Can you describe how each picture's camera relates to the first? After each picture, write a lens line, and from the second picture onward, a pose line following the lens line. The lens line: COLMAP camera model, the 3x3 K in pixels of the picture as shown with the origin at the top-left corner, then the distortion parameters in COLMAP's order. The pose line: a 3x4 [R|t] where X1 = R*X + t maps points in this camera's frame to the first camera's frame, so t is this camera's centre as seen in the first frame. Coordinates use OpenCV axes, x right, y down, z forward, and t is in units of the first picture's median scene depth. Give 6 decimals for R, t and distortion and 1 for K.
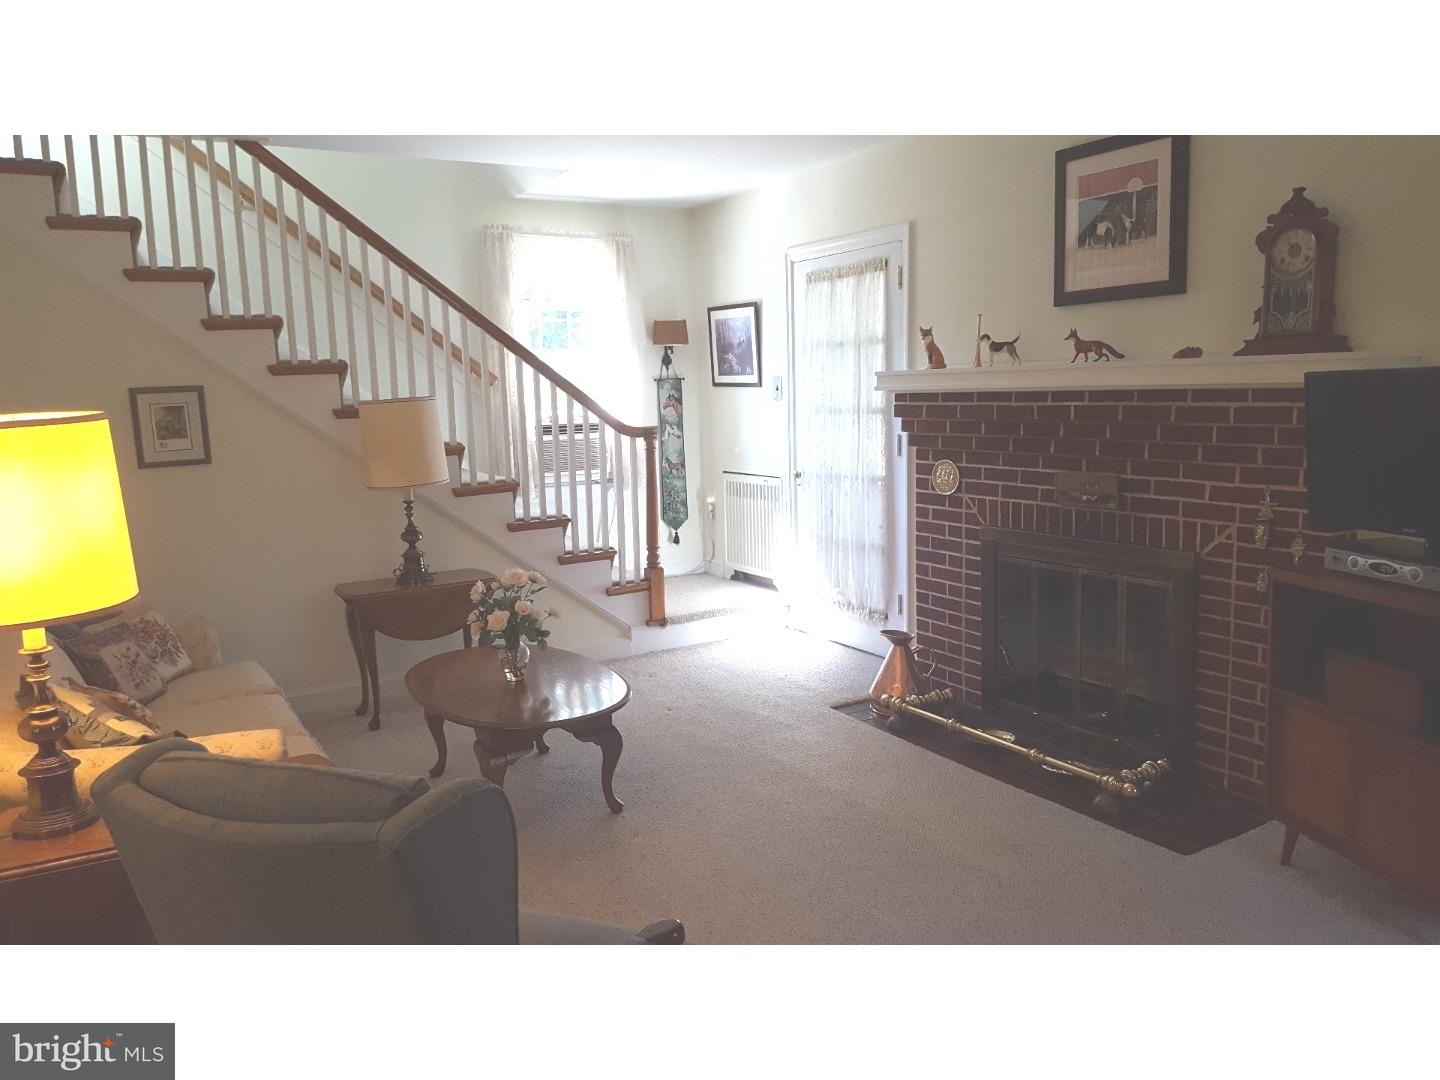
lens RADIAL K [[1113.1, 0, 716.9], [0, 1113.1, 539.8], [0, 0, 1]] dist [0.231061, -0.247835]
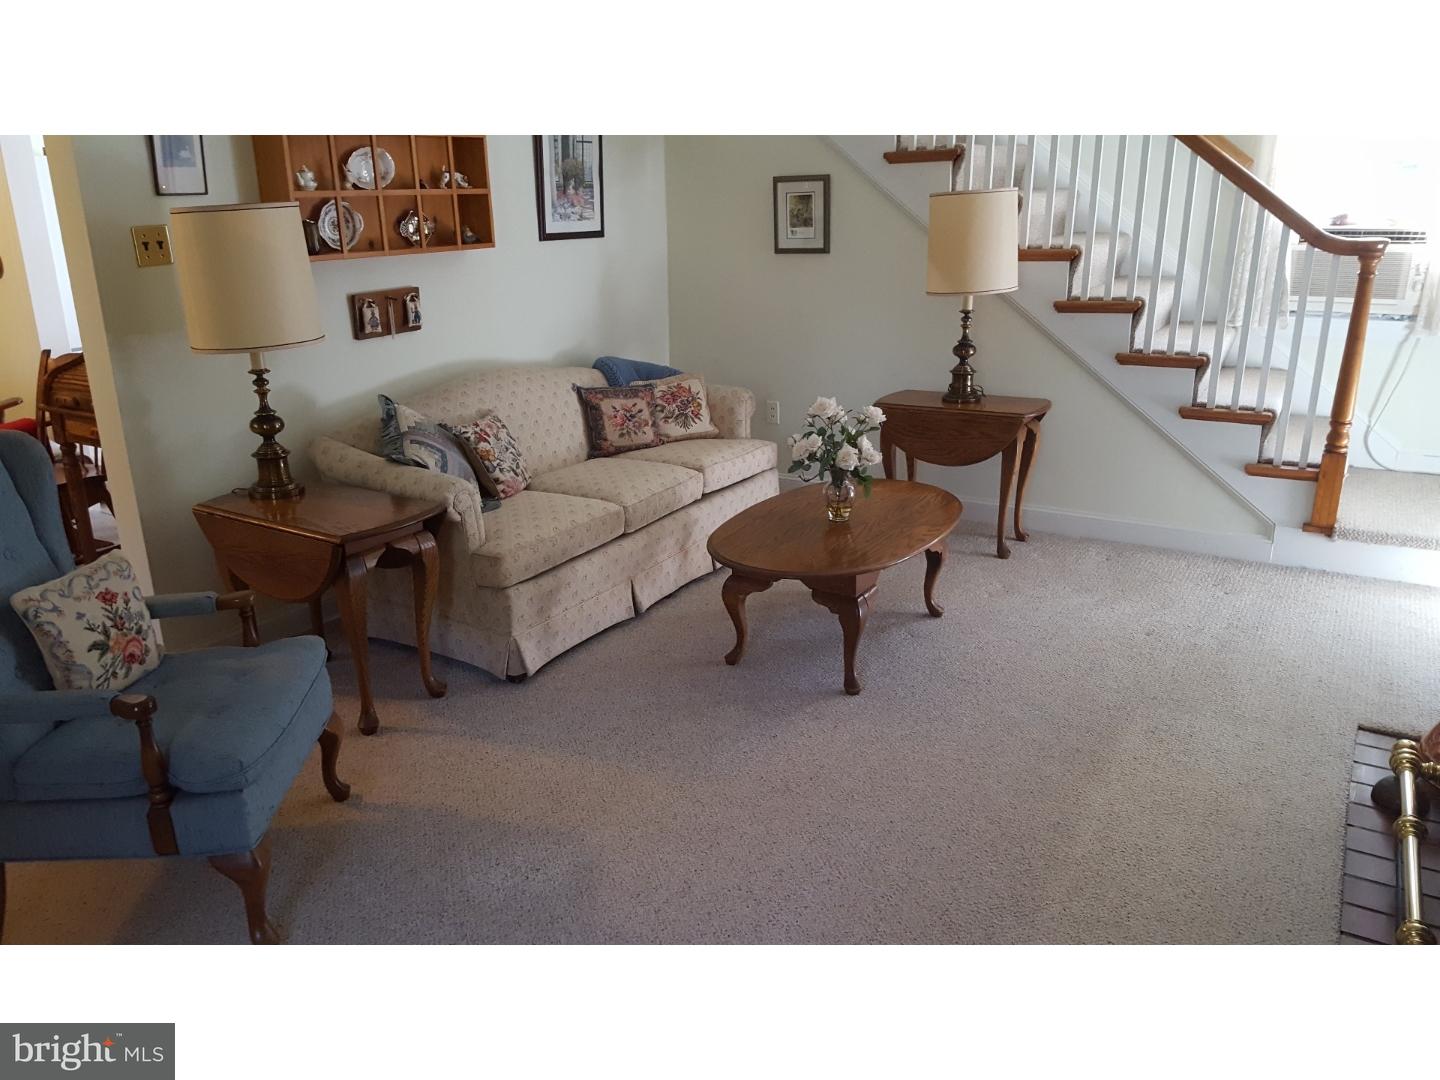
lens RADIAL K [[1113.1, 0, 716.9], [0, 1113.1, 539.8], [0, 0, 1]] dist [0.231061, -0.247835]
pose [[0.483322, 0.290714, -0.825764, 0.416385], [-0.132538, 0.956679, 0.259228, -0.065621], [0.865352, -0.015846, 0.500914, 0.363482]]
